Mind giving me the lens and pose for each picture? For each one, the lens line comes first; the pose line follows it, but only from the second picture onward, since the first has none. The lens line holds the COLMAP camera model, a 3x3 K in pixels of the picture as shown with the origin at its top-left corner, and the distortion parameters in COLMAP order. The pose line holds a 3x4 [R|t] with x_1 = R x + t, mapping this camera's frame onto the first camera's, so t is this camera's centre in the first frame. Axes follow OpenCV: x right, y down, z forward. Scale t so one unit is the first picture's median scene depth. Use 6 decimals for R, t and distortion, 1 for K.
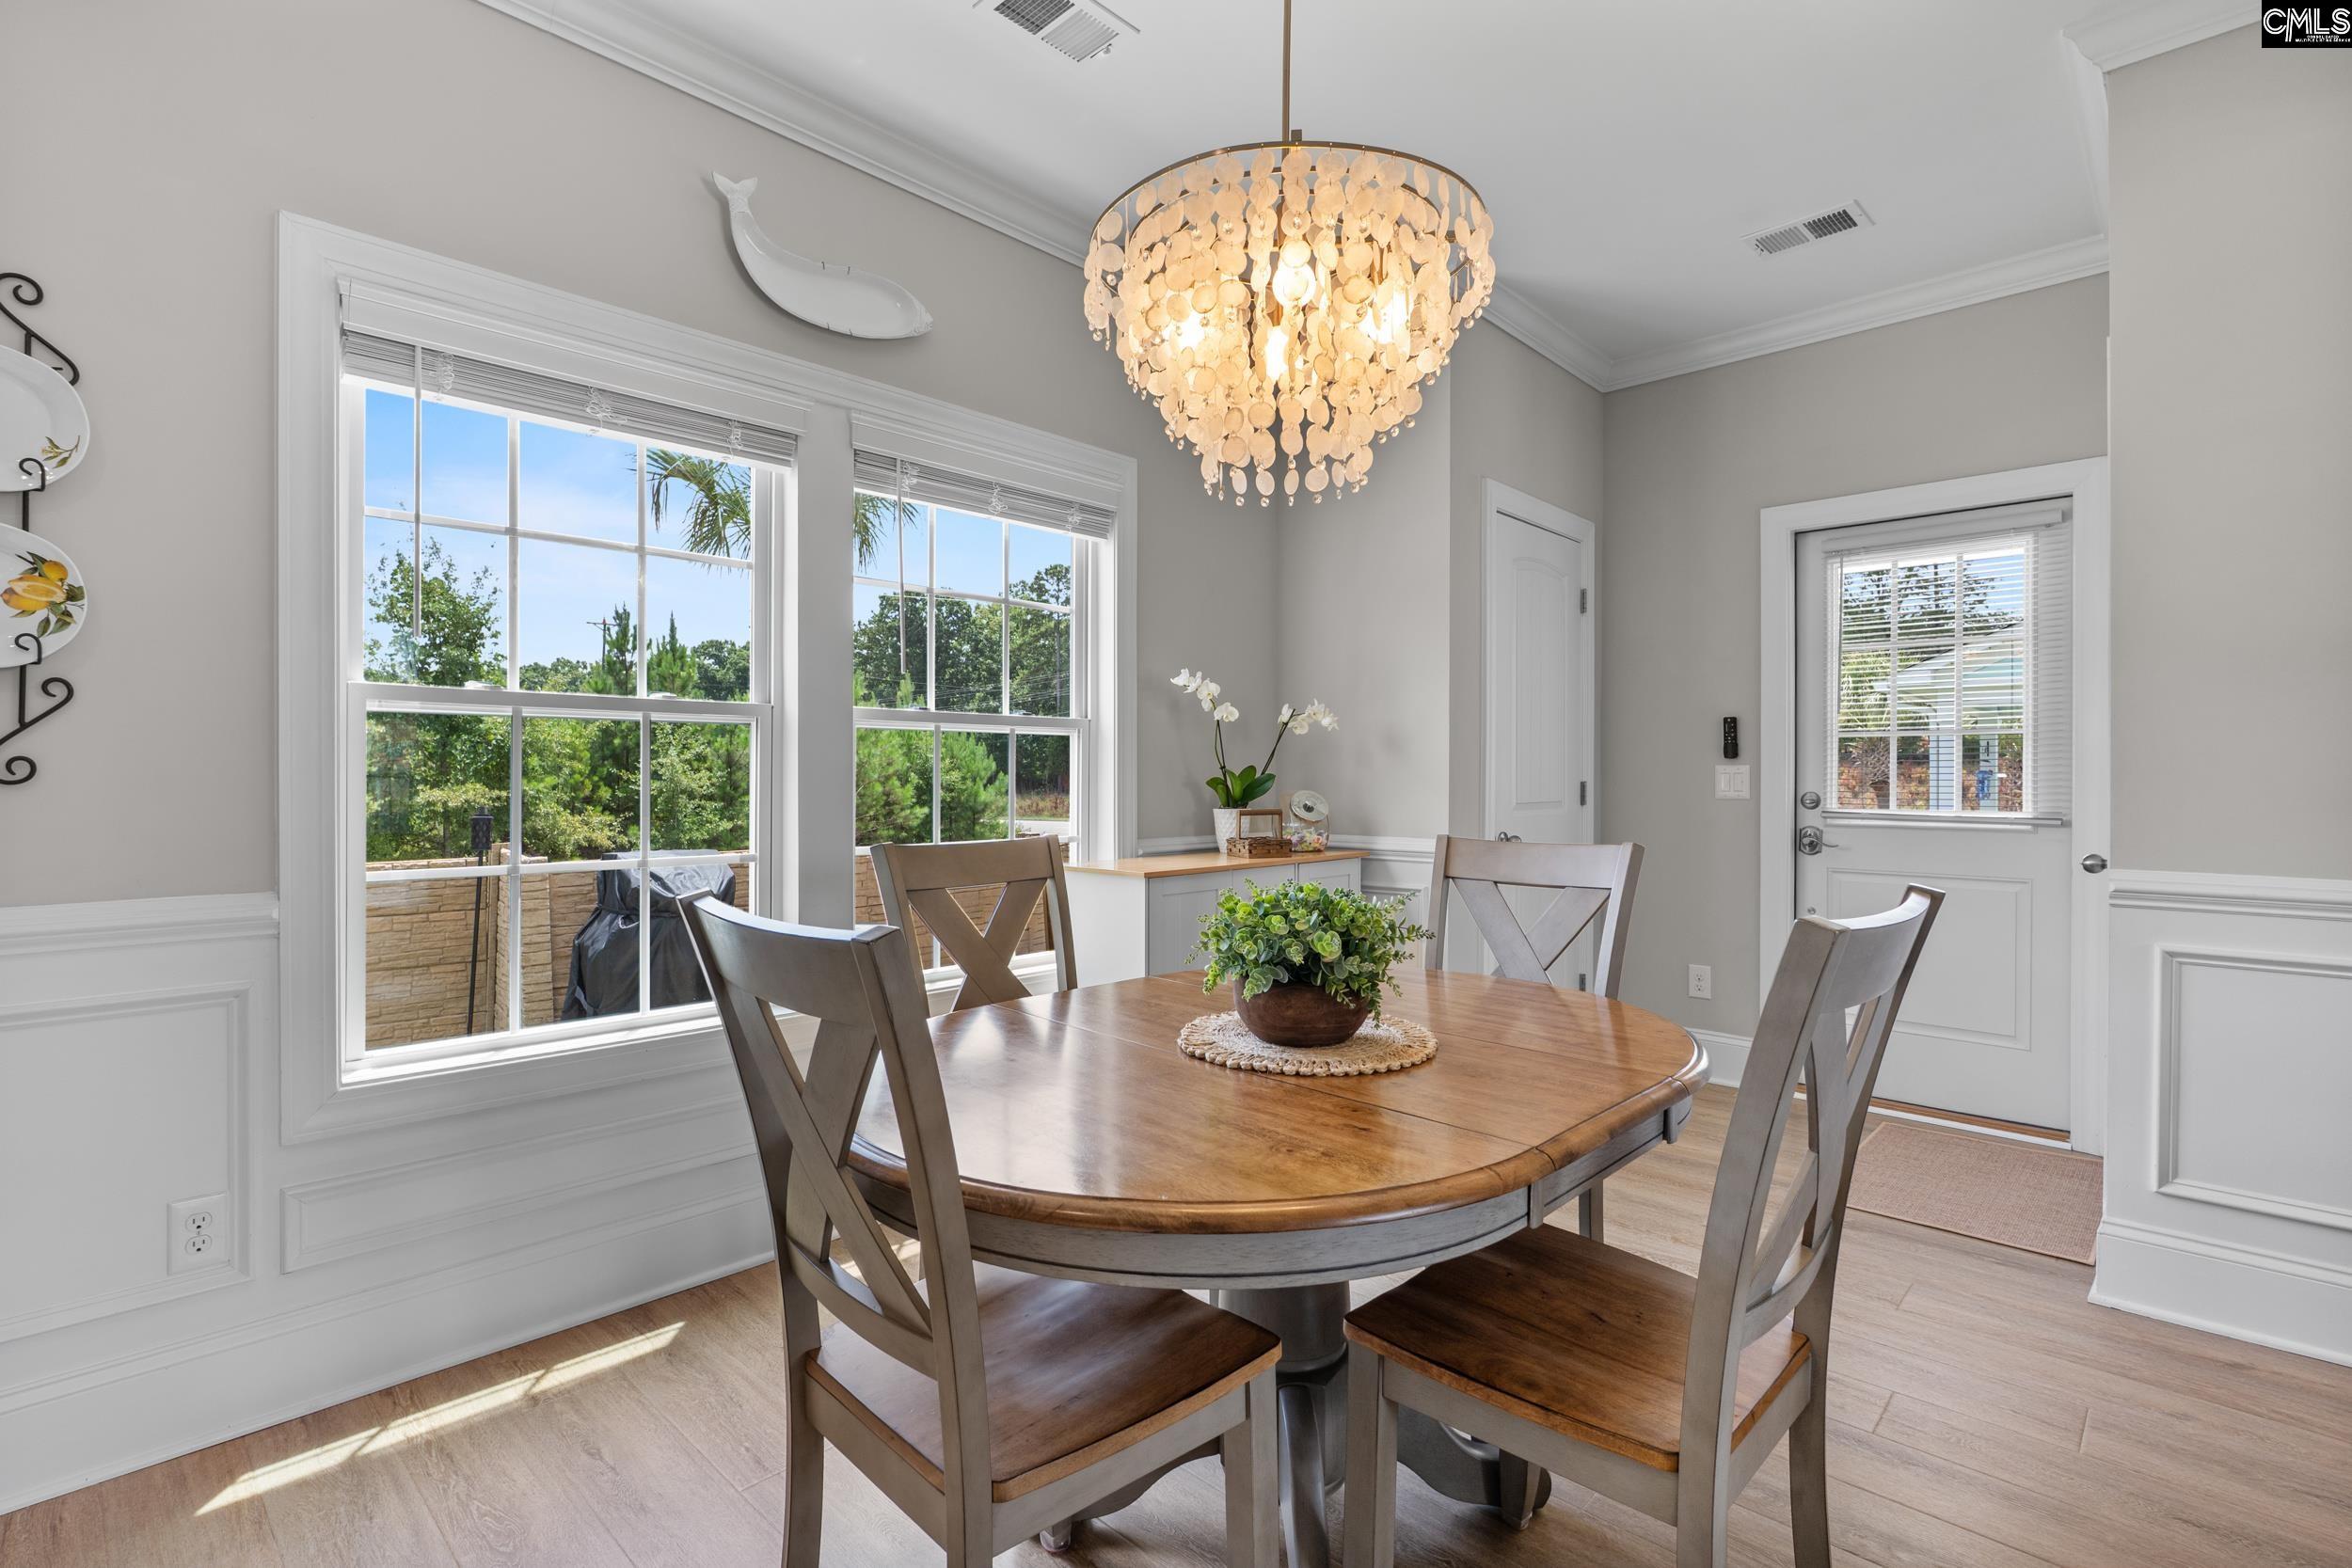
lens RADIAL K [[1079.5, 0, 1177.2], [0, 1079.5, 768.0], [0, 0, 1]] dist [-0.000797, 0.000117]
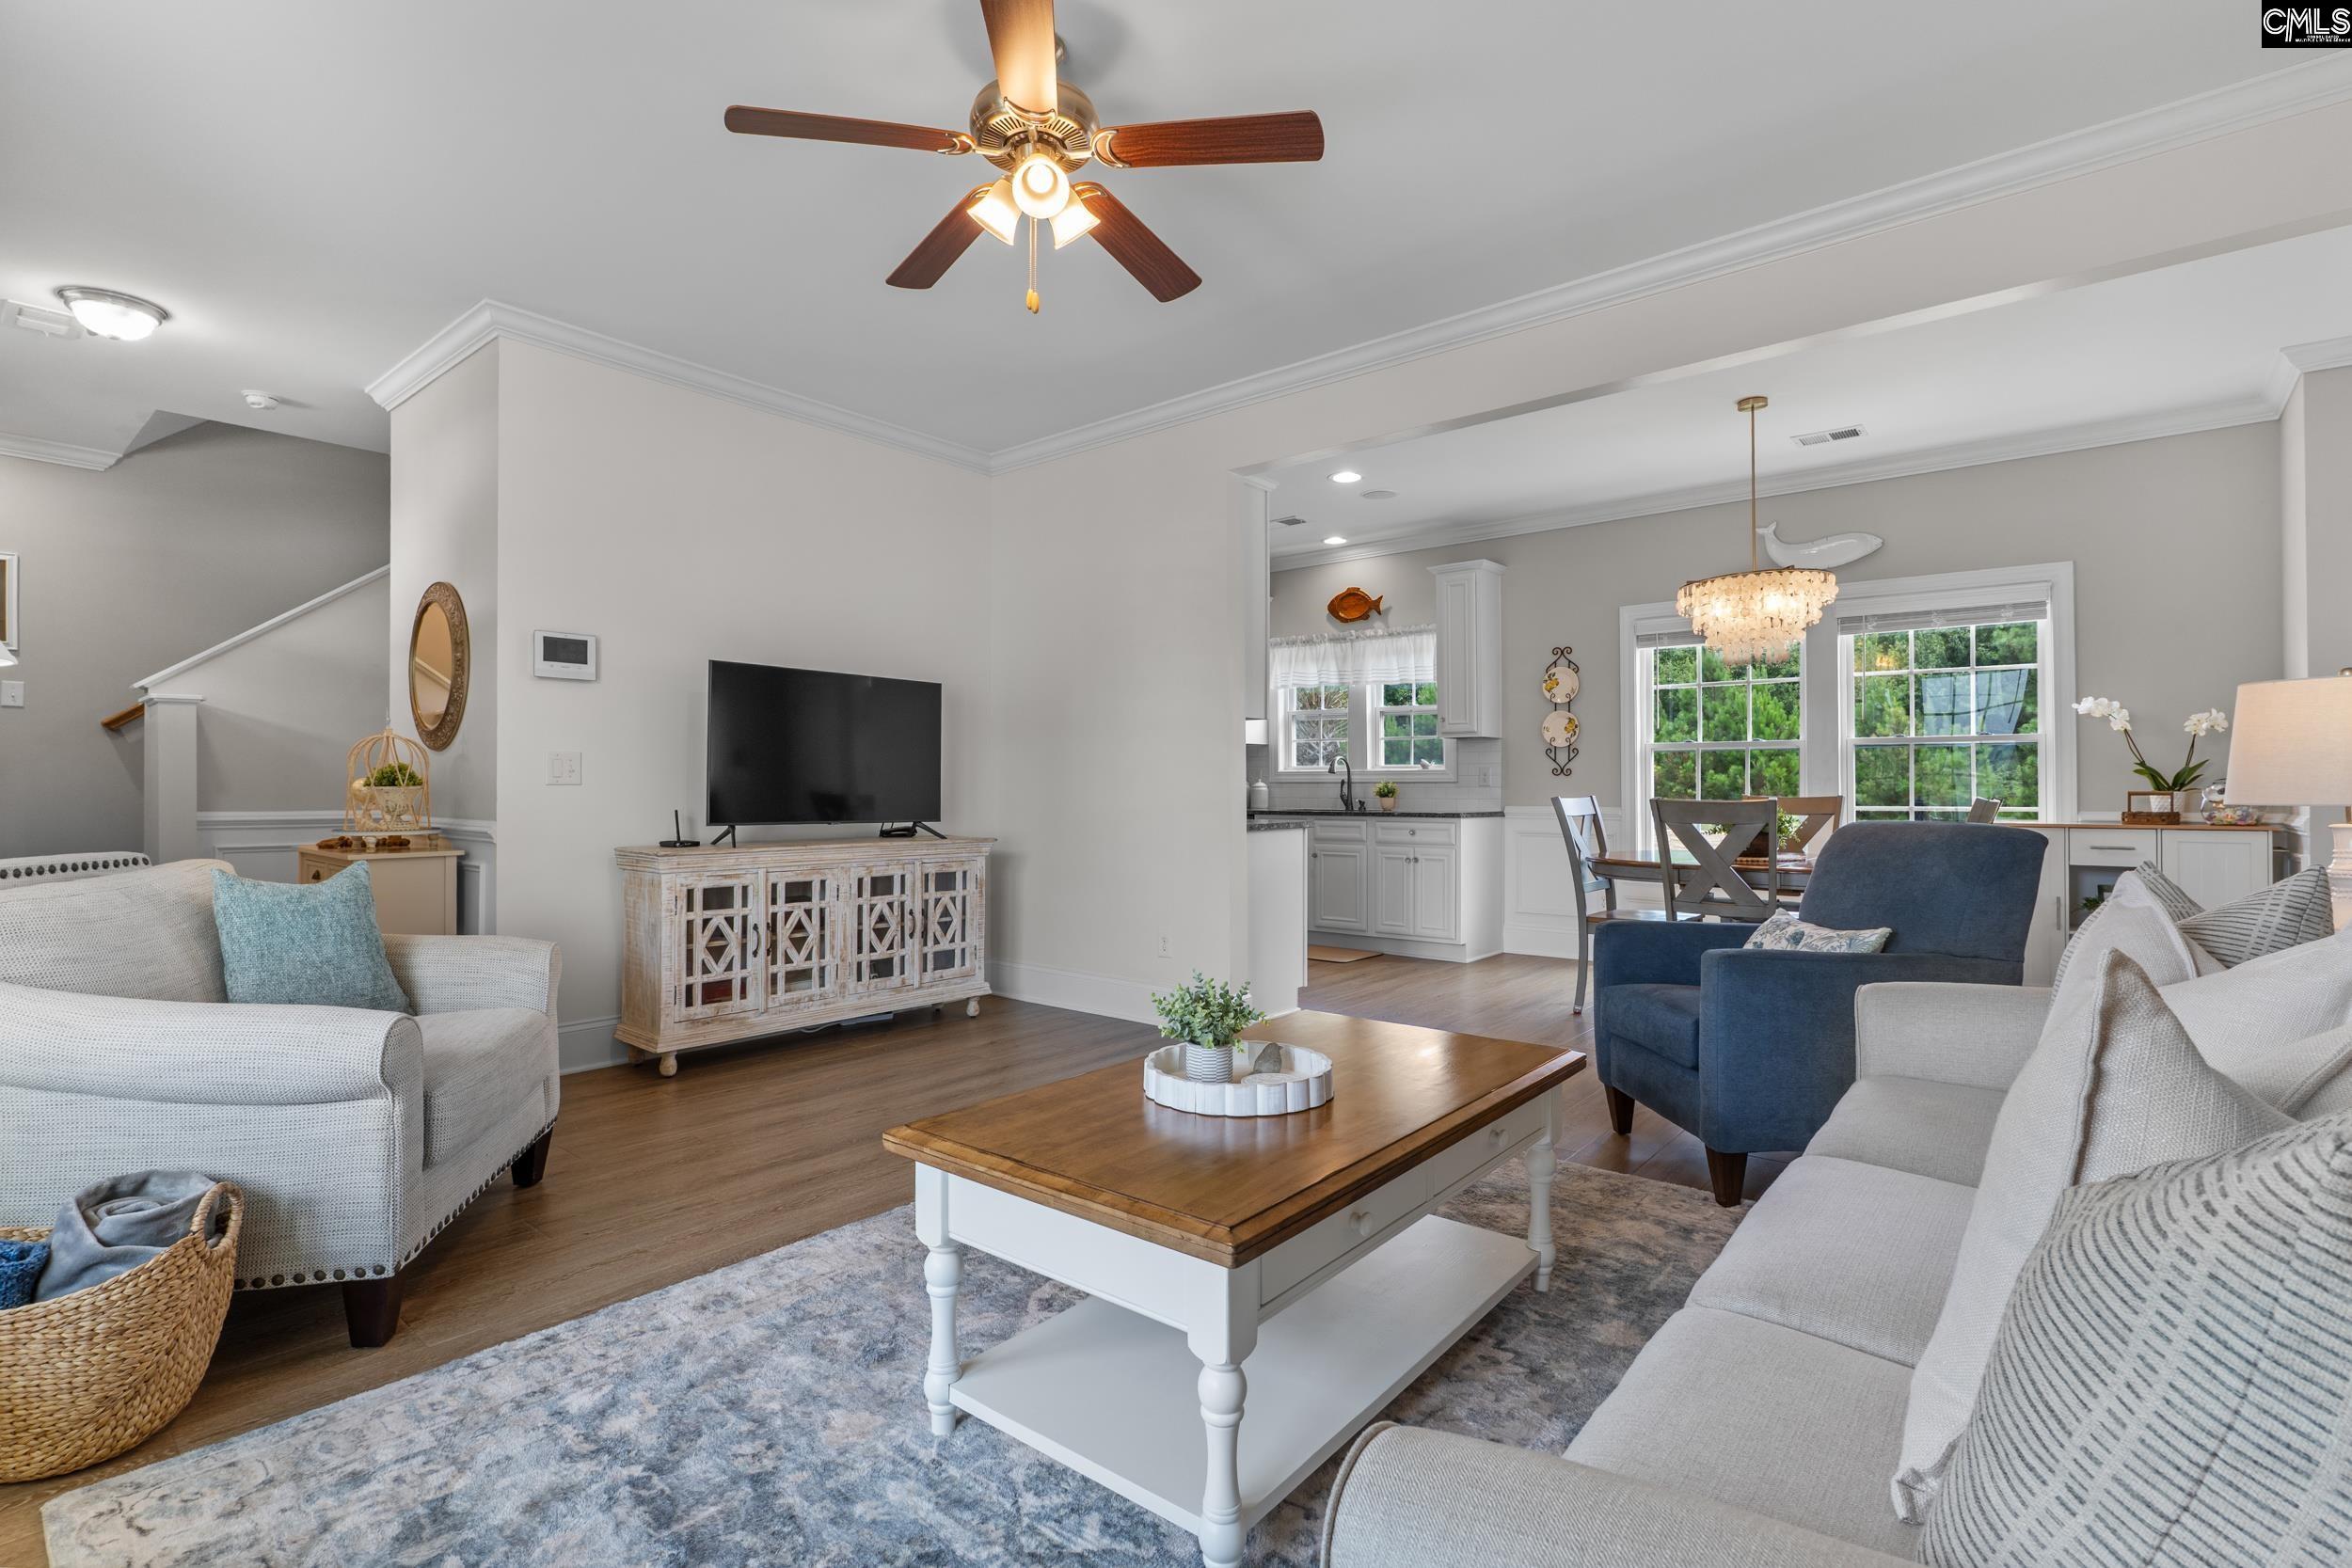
lens RADIAL K [[1079.5, 0, 1177.2], [0, 1079.5, 768.0], [0, 0, 1]] dist [-0.000797, 0.000117]
pose [[0.068866, -0.018609, -0.997452, 1.367393], [0.009344, 0.999794, -0.018007, 0.020238], [0.997582, -0.008080, 0.069026, -0.354741]]
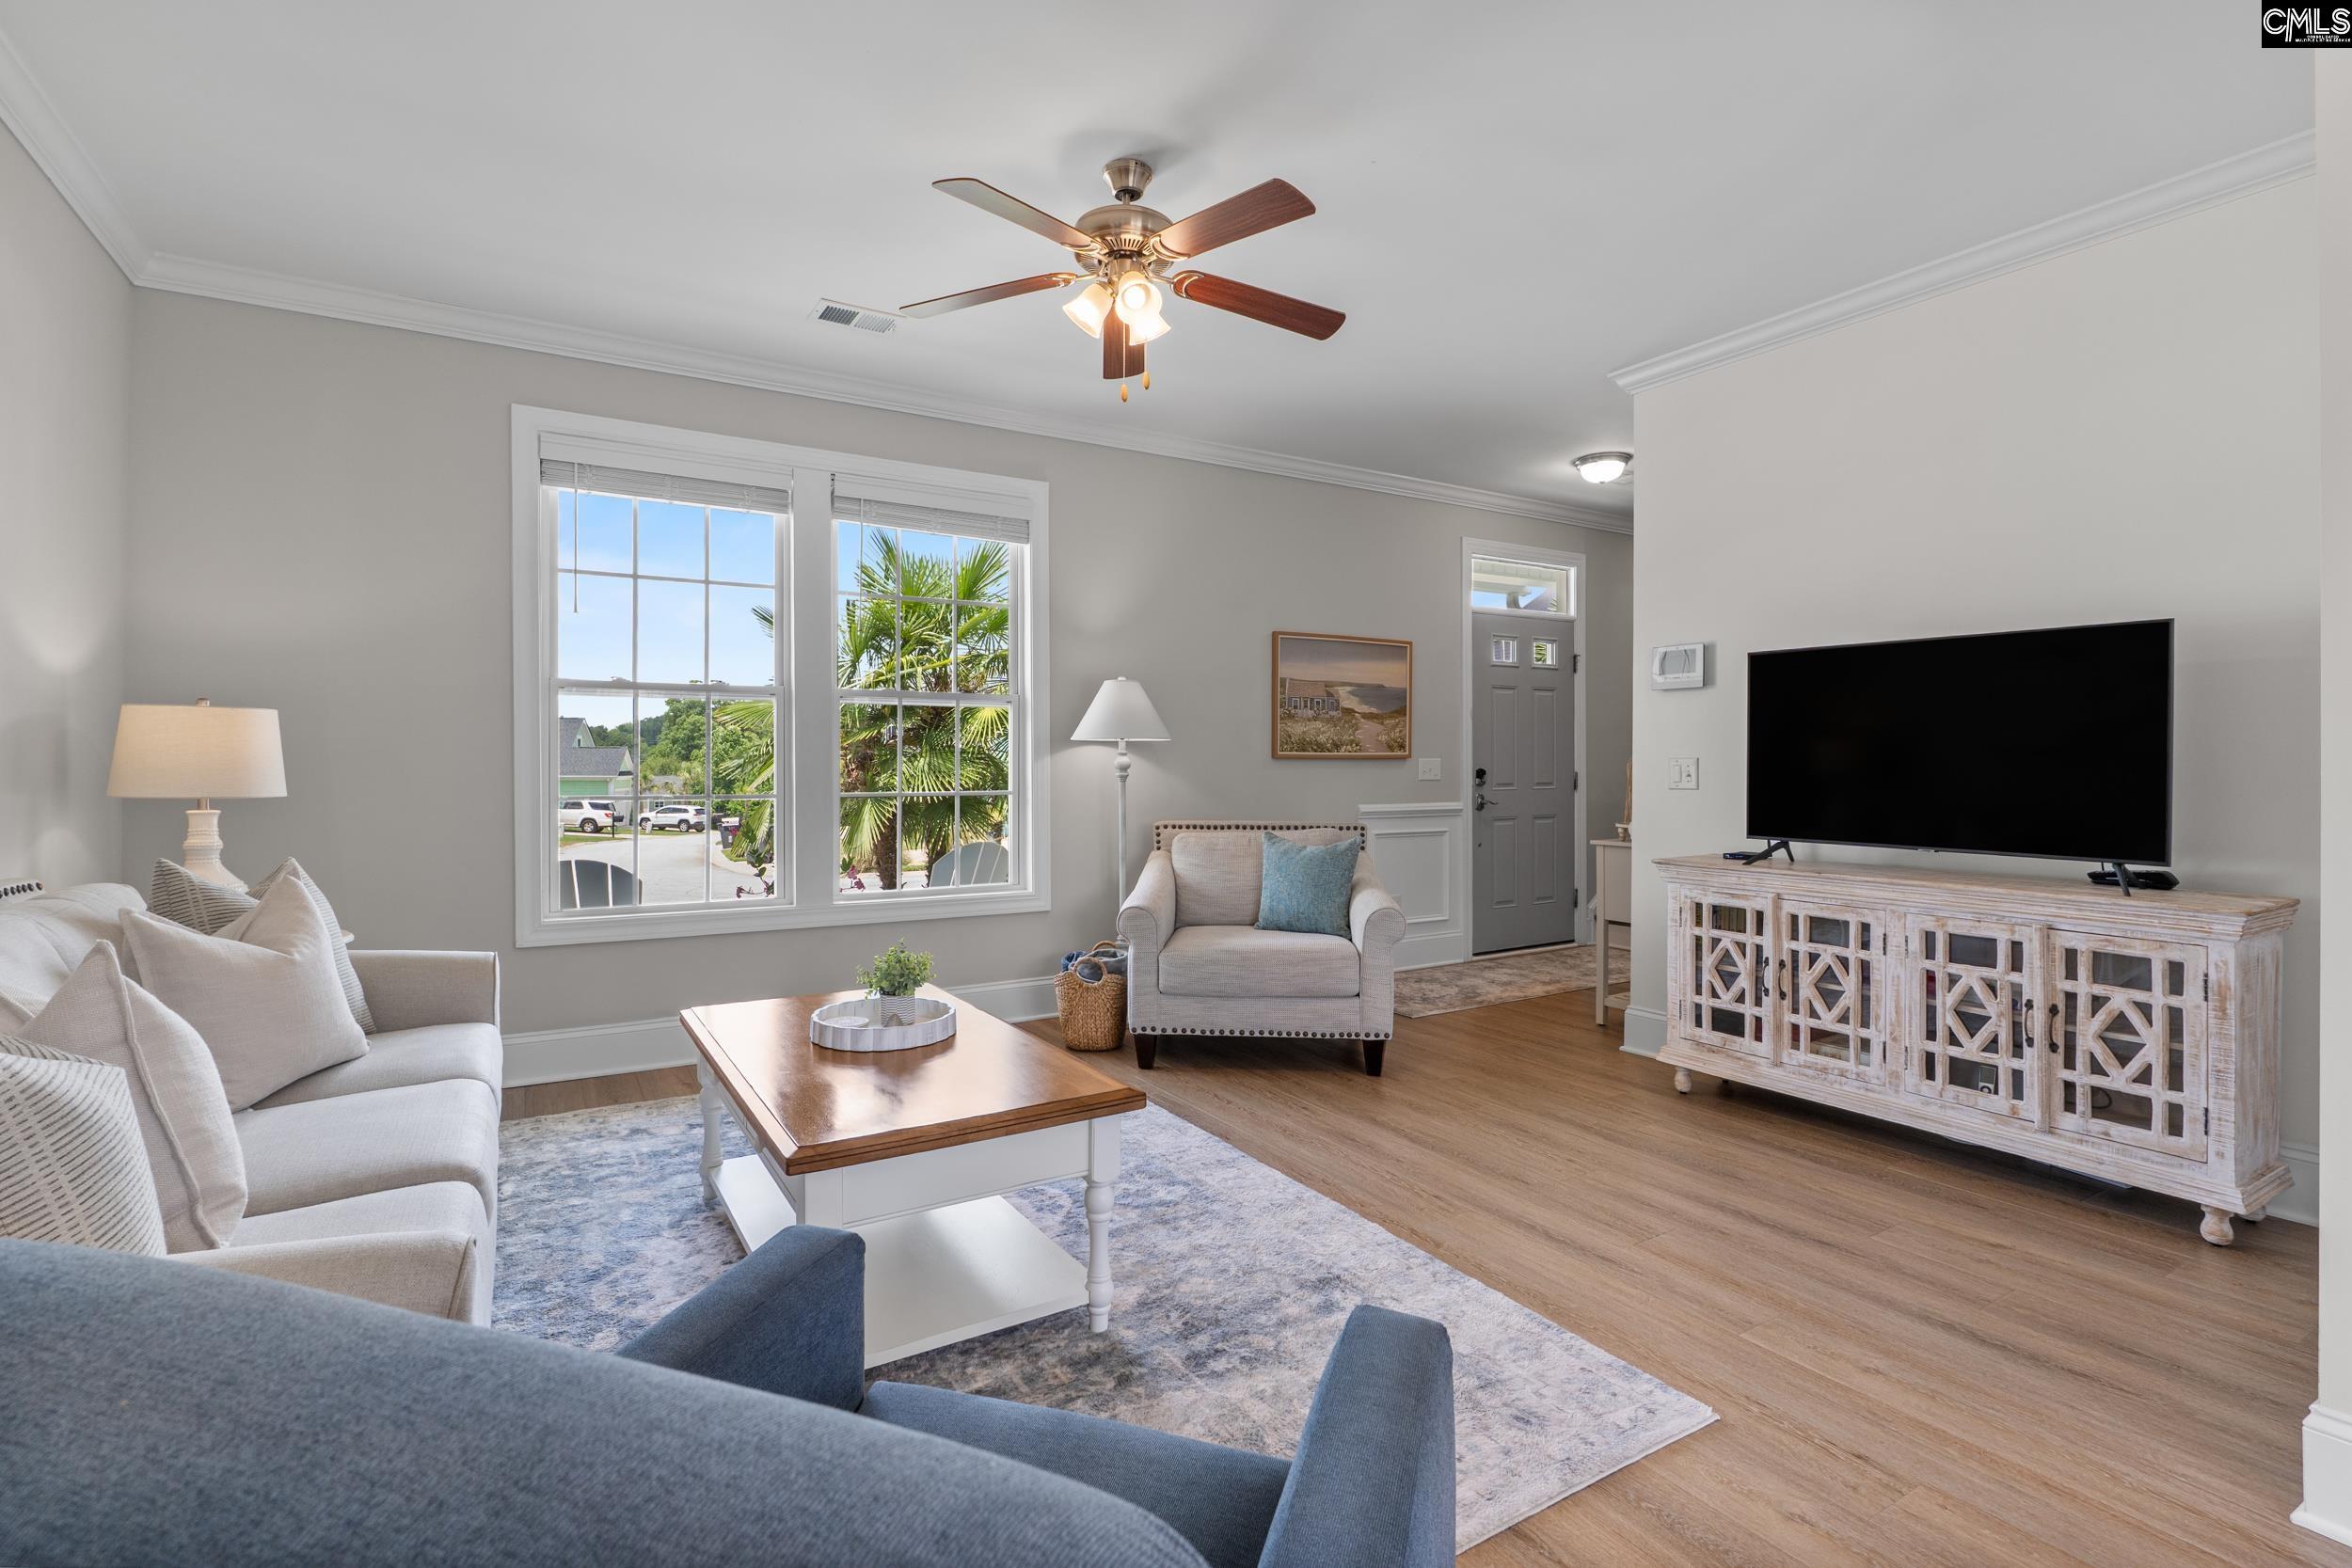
lens RADIAL K [[1091.2, 0, 1175.3], [0, 1091.2, 781.0], [0, 0, 1]] dist [-0.003670, 0.000141]
pose [[-0.968707, -0.006663, 0.248118, 0.435590], [-0.005748, 0.999974, 0.004412, 0.000224], [-0.248141, 0.002847, -0.968720, 0.380763]]
